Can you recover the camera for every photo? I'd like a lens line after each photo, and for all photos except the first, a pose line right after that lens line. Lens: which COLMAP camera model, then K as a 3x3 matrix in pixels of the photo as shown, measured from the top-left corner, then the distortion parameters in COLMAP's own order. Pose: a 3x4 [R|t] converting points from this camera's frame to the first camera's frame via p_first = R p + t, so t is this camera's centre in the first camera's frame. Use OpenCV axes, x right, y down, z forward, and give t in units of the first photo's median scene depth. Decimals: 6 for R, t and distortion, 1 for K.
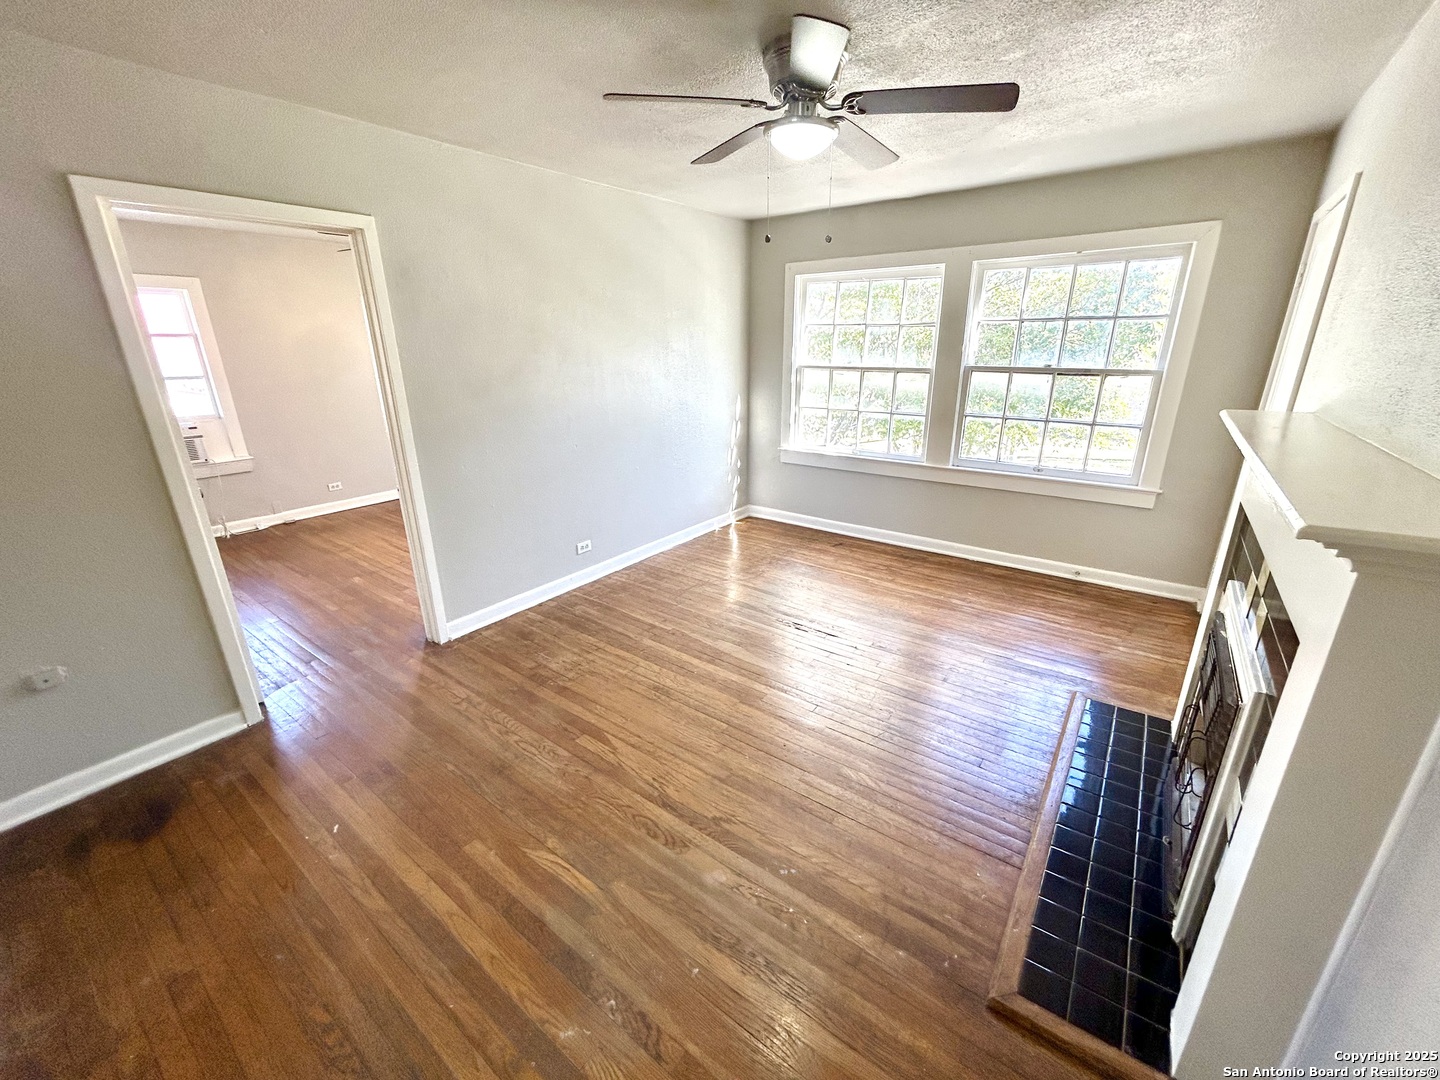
lens RADIAL K [[576.4, 0, 720.2], [0, 576.4, 542.3], [0, 0, 1]] dist [-0.000687, -0.000264]
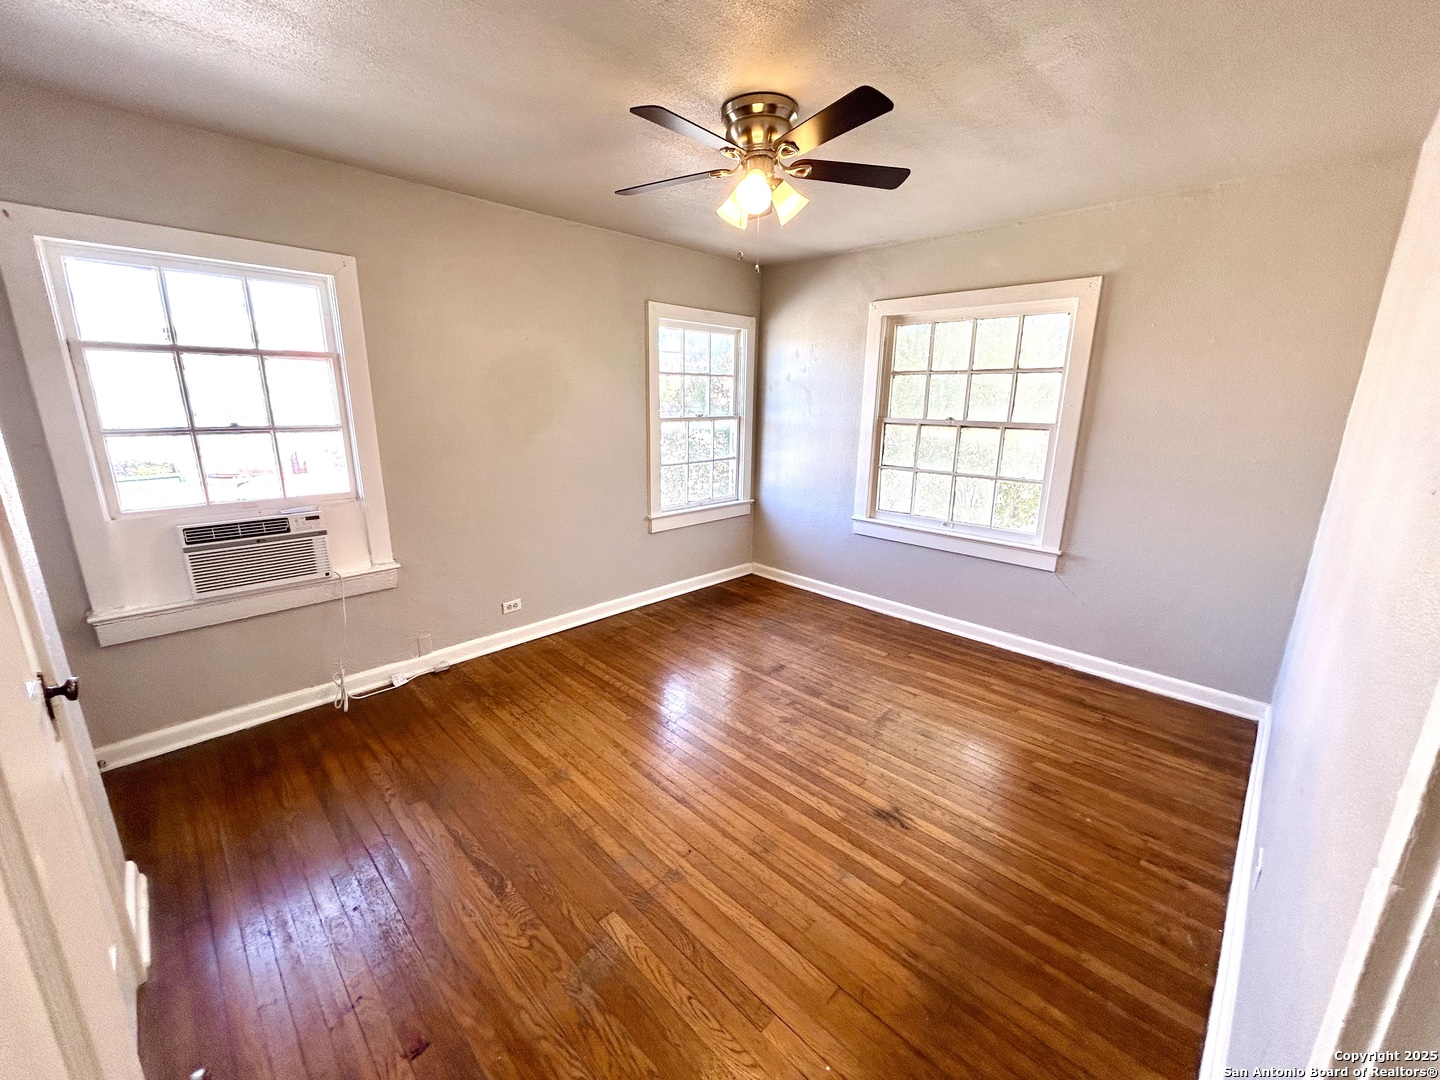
lens RADIAL K [[576.4, 0, 718.1], [0, 576.4, 536.7], [0, 0, 1]] dist [-0.000687, -0.000264]
pose [[0.990364, 0.050913, -0.128788, -0.441141], [-0.063016, 0.993789, -0.091715, -0.151992], [0.123319, 0.098947, 0.987422, 0.485185]]
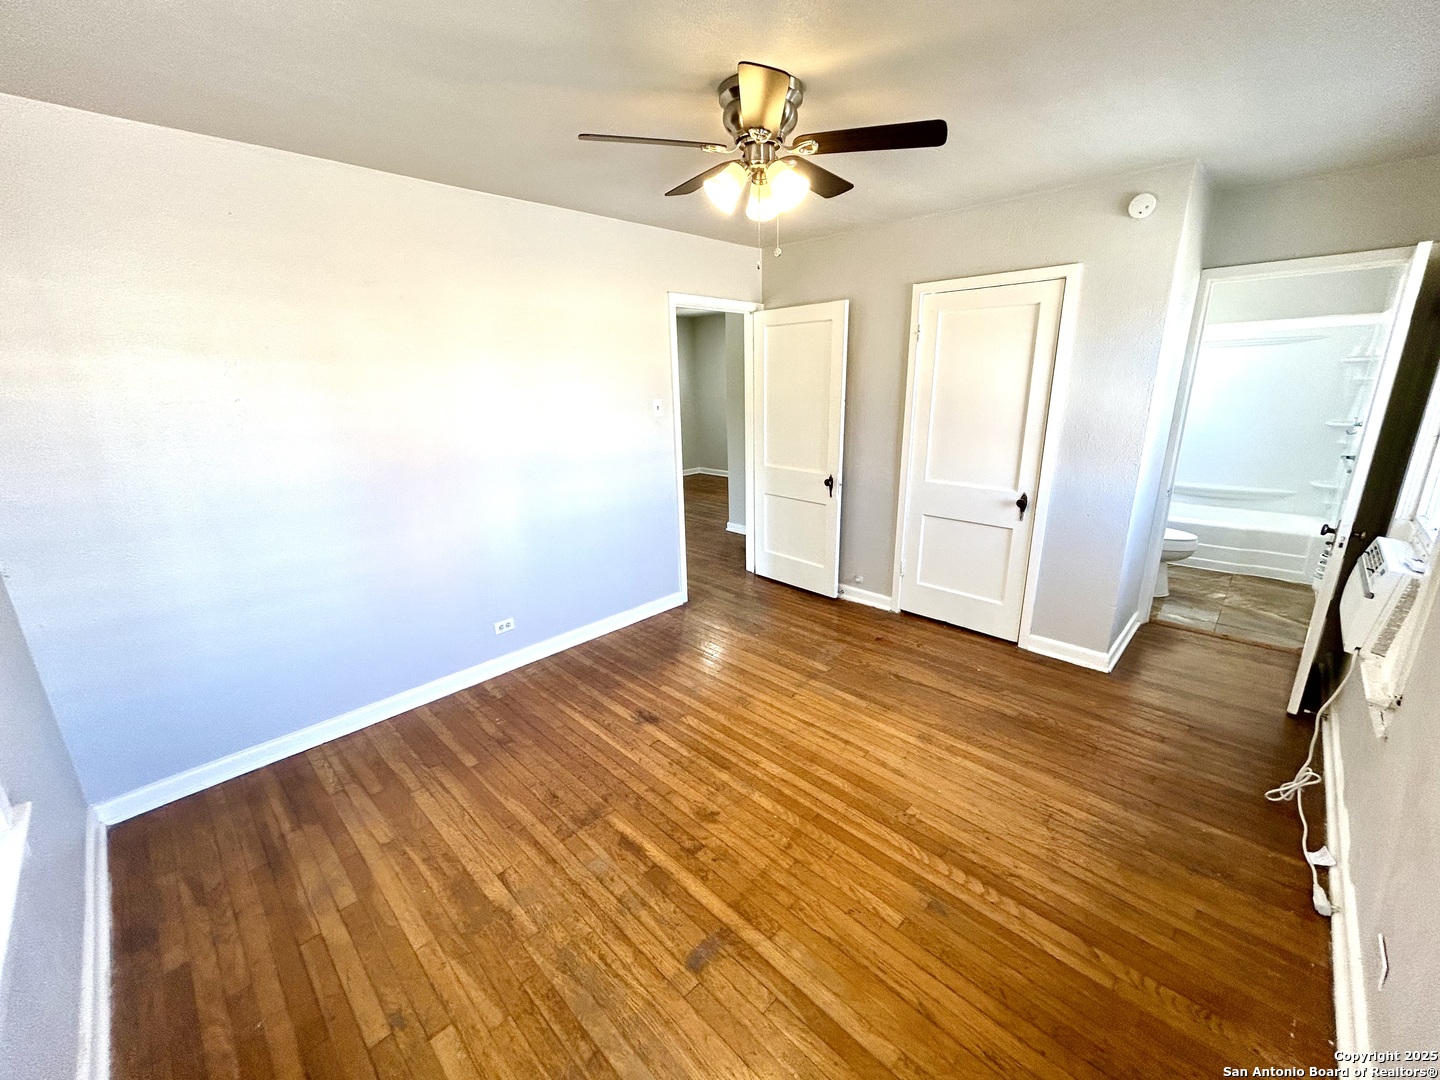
lens RADIAL K [[576.4, 0, 720.2], [0, 576.4, 535.4], [0, 0, 1]] dist [-0.000687, -0.000264]
pose [[-0.991893, -0.005423, 0.126964, -0.502153], [0.069009, 0.815956, 0.573981, -0.463130], [-0.106710, 0.578089, -0.808966, 1.309975]]
